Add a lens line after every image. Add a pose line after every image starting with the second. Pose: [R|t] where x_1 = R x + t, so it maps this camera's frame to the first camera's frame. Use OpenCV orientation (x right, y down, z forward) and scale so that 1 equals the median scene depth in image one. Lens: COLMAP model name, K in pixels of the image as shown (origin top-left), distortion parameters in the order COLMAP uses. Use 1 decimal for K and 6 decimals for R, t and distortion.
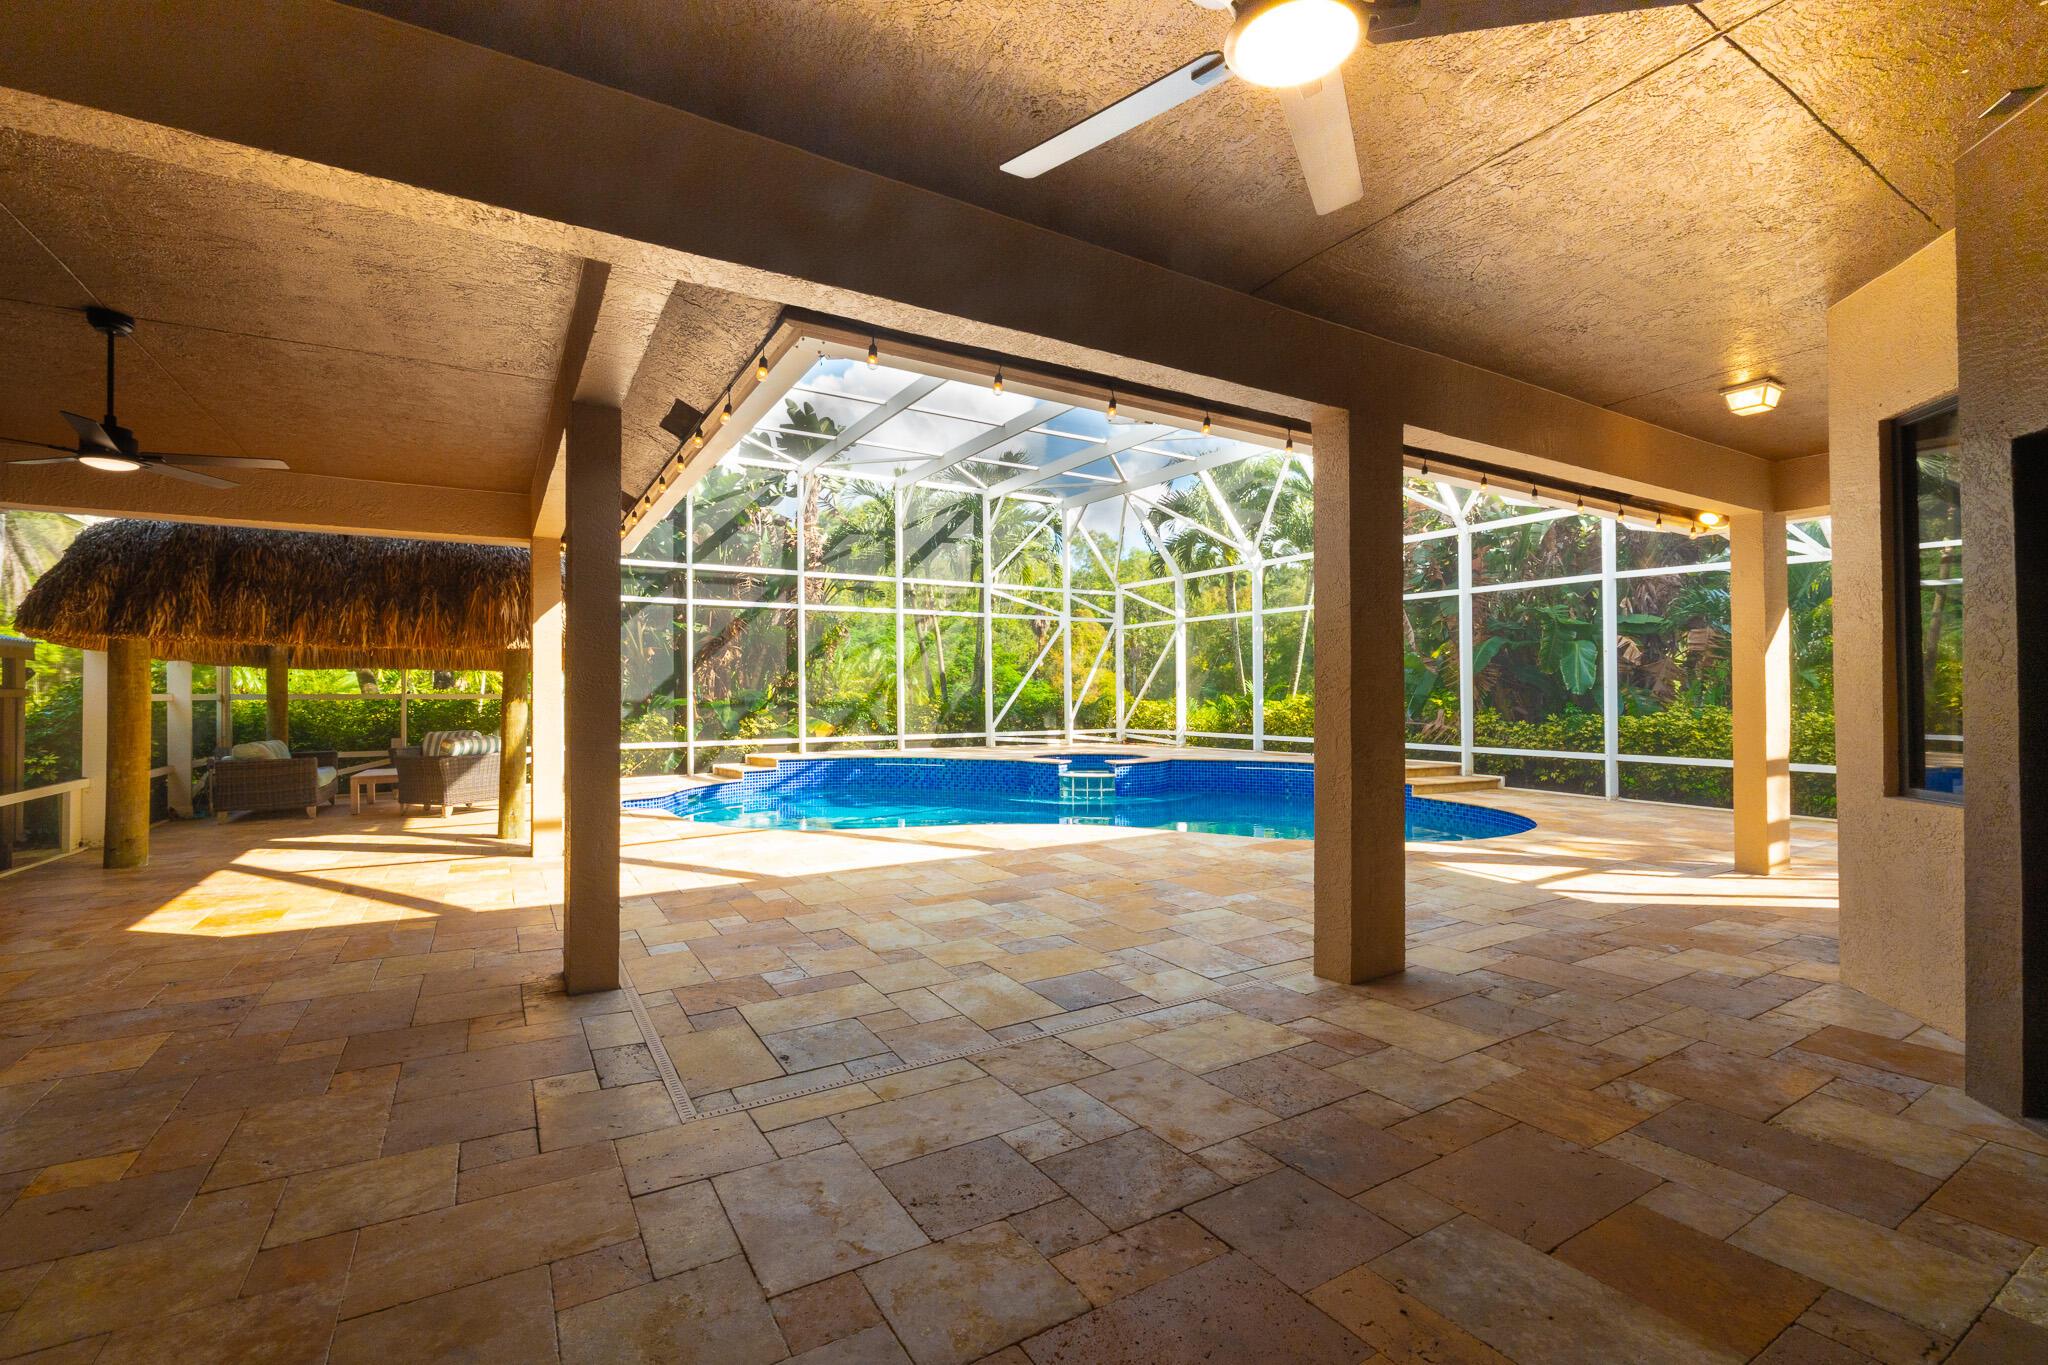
lens RADIAL K [[890.6, 0, 1022.9], [0, 890.6, 684.3], [0, 0, 1]] dist [-0.002420, 0.000140]
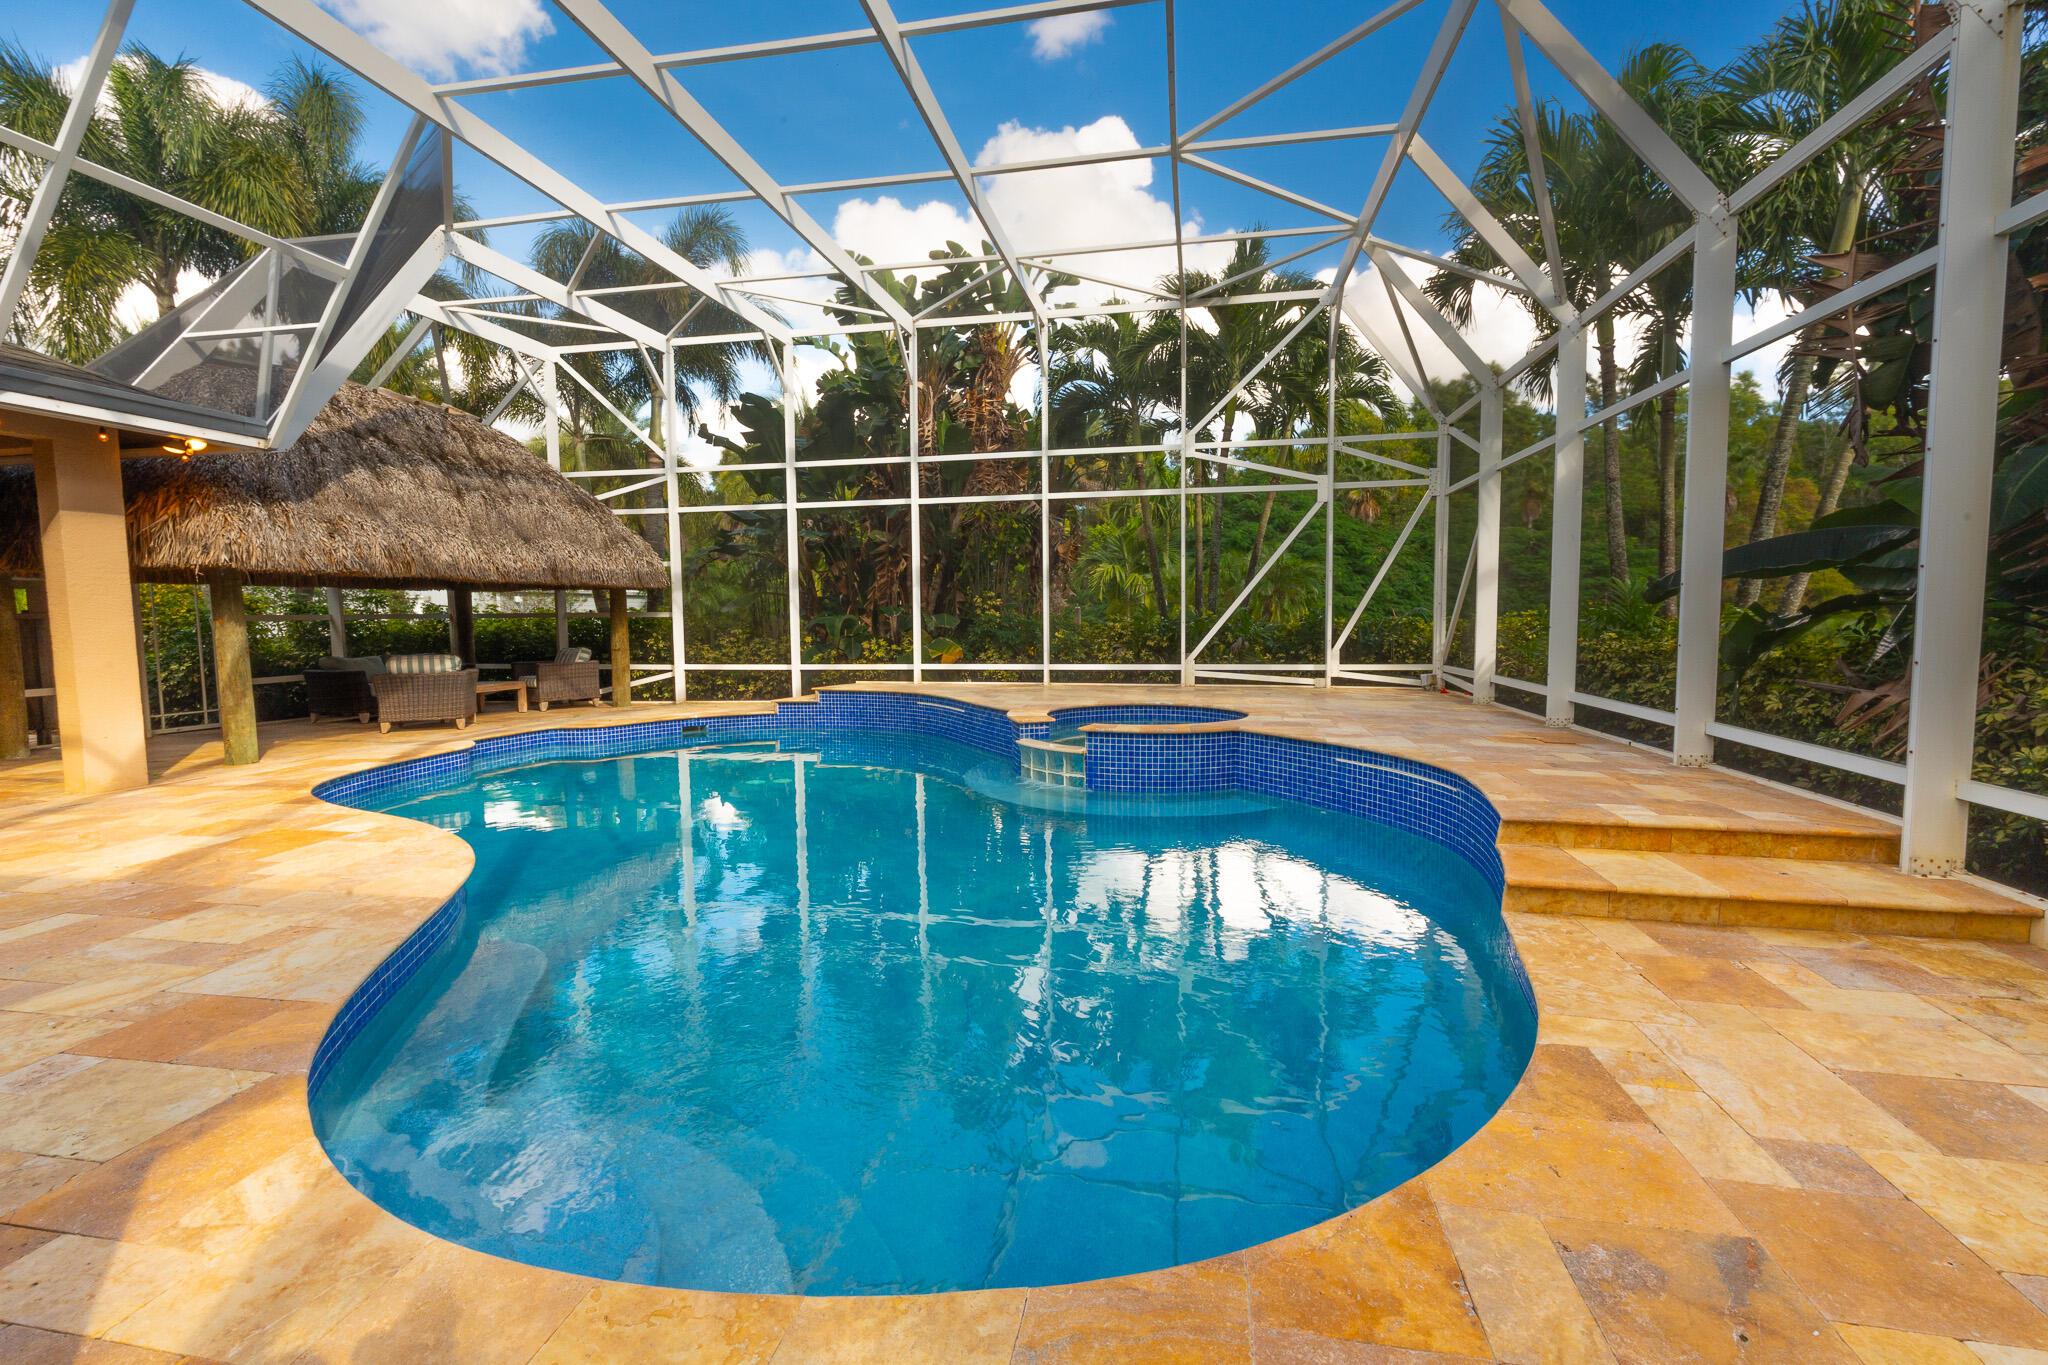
lens RADIAL K [[890.6, 0, 1022.9], [0, 890.6, 684.3], [0, 0, 1]] dist [-0.002420, 0.000140]
pose [[0.739125, 0.049902, -0.671717, 0.355602], [0.015051, 0.995779, 0.090537, 0.005994], [0.673400, -0.077028, 0.735254, 0.439742]]
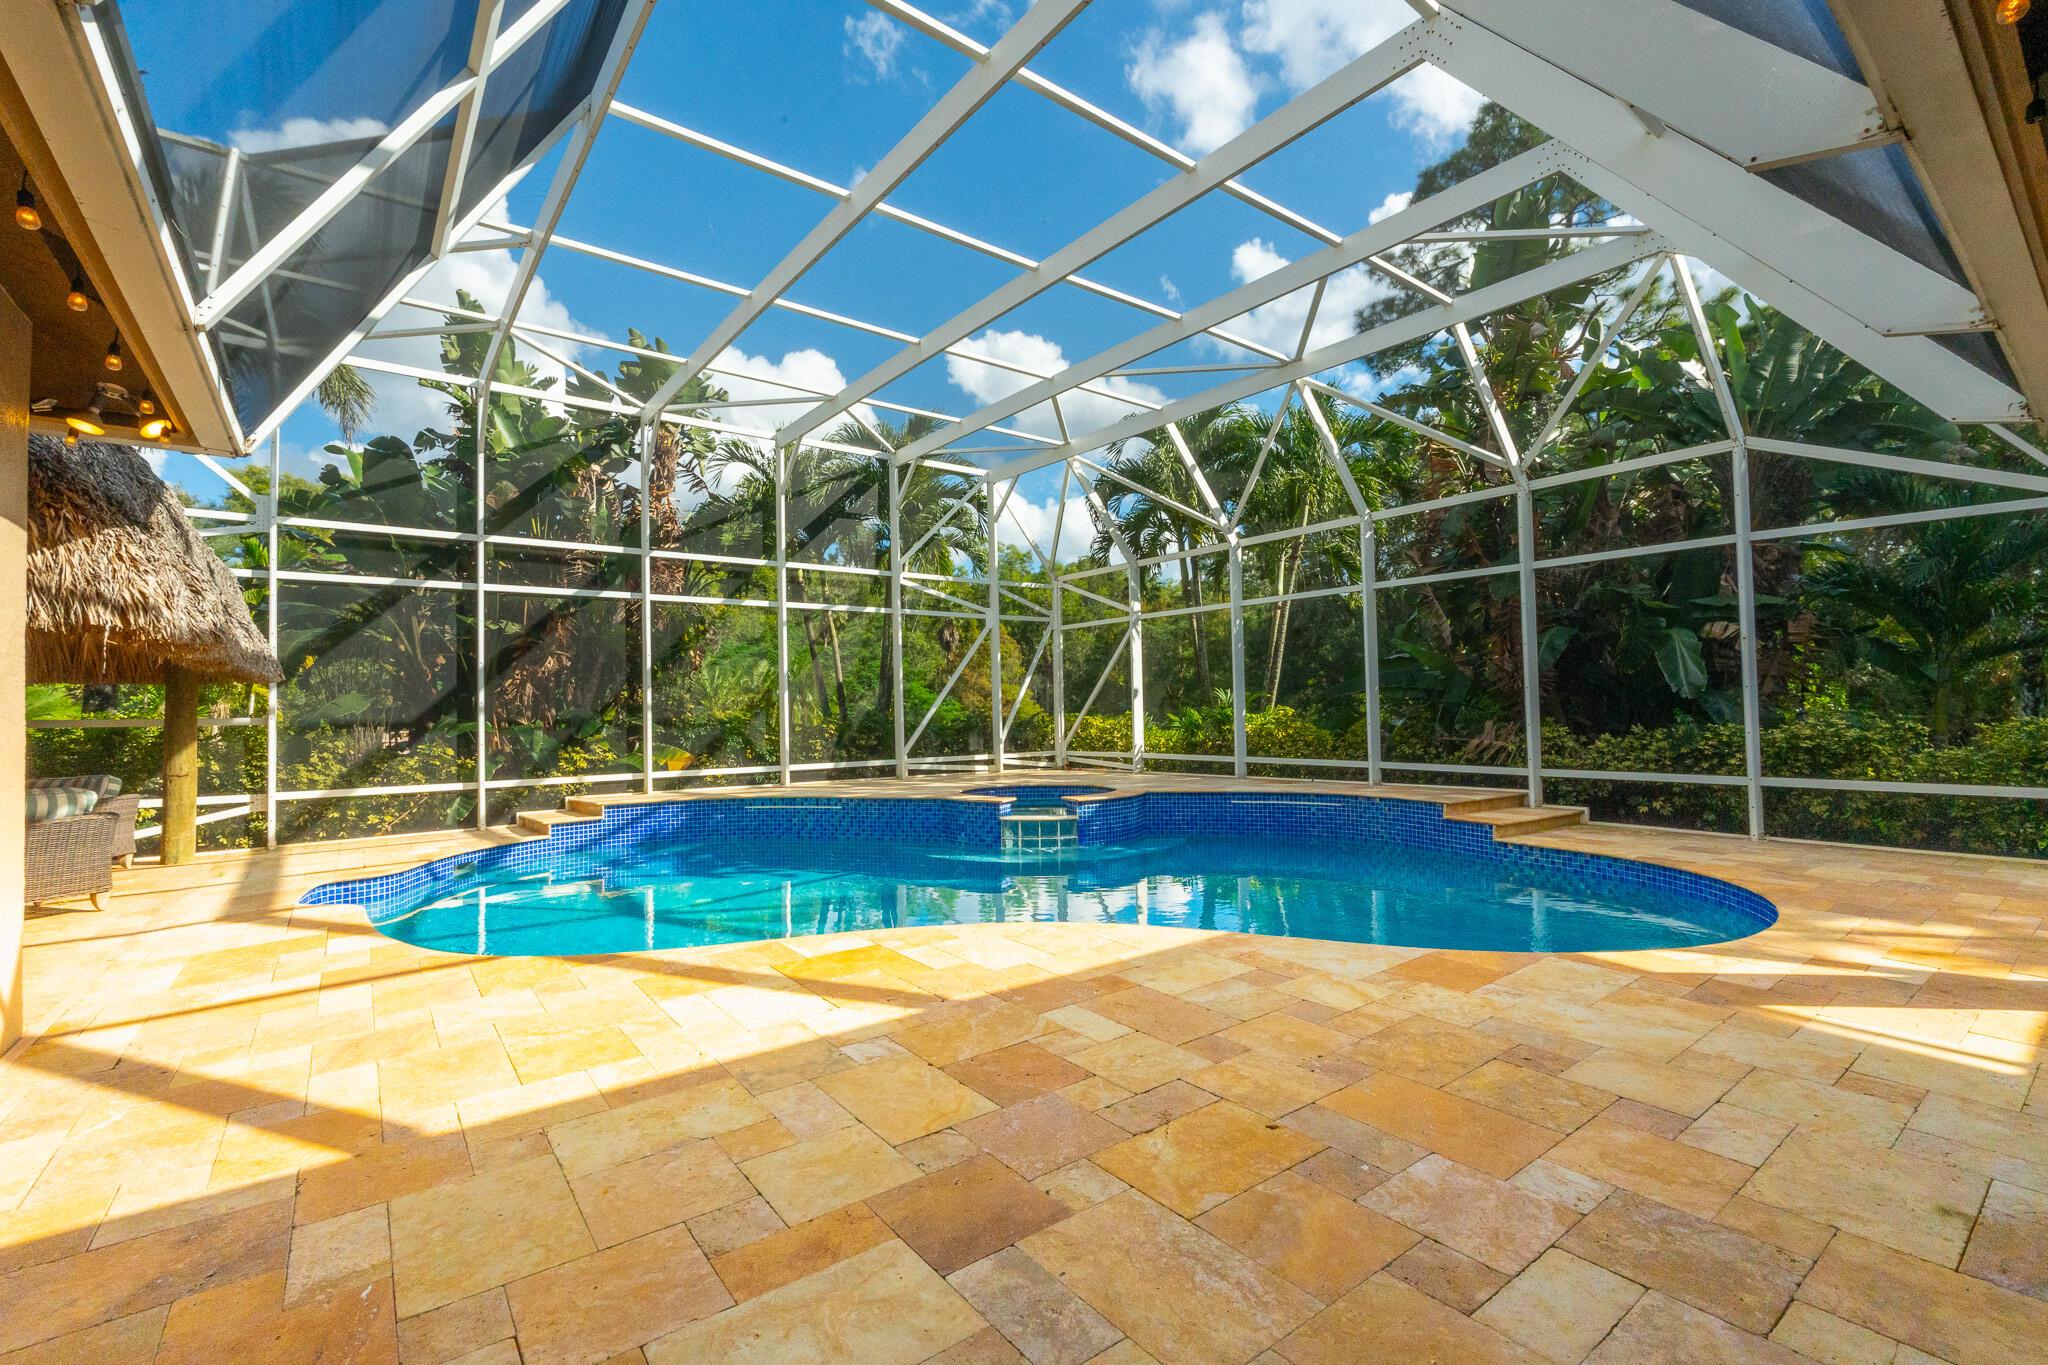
lens RADIAL K [[890.6, 0, 1022.9], [0, 890.6, 684.3], [0, 0, 1]] dist [-0.002420, 0.000140]
pose [[0.994288, -0.010708, 0.106191, -0.013662], [0.012924, 0.999712, -0.020199, 0.005528], [-0.105945, 0.021456, 0.994141, 0.214343]]
